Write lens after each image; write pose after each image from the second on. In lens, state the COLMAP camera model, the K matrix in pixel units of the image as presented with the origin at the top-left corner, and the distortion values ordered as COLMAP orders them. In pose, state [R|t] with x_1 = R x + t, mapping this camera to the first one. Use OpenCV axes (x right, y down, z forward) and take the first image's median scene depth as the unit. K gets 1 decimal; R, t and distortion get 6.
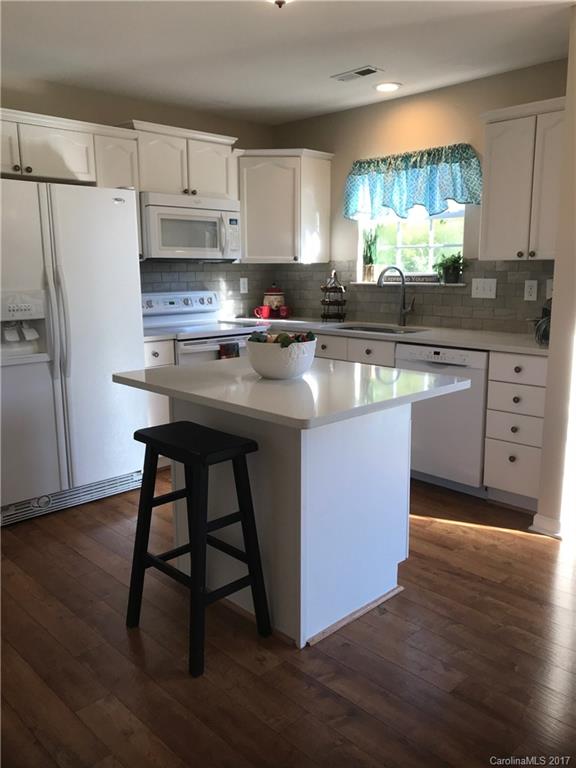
lens RADIAL K [[631.8, 0, 288.0], [0, 631.8, 384.0], [0, 0, 1]] dist [-0.000643, -0.004510]
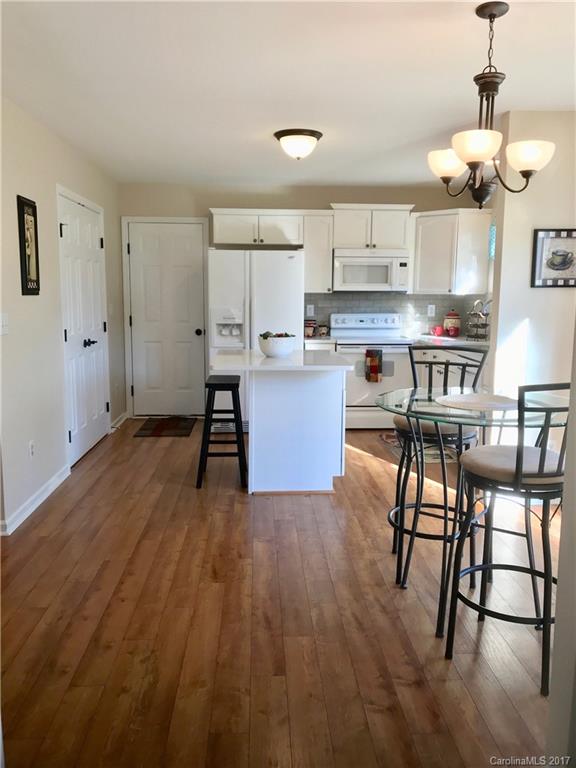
lens RADIAL K [[631.8, 0, 288.0], [0, 631.8, 384.0], [0, 0, 1]] dist [-0.000643, -0.004510]
pose [[0.748084, 0.102572, -0.655629, 0.676083], [-0.128908, 0.991624, 0.008051, 0.026931], [0.650963, 0.078493, 0.755040, -0.203600]]
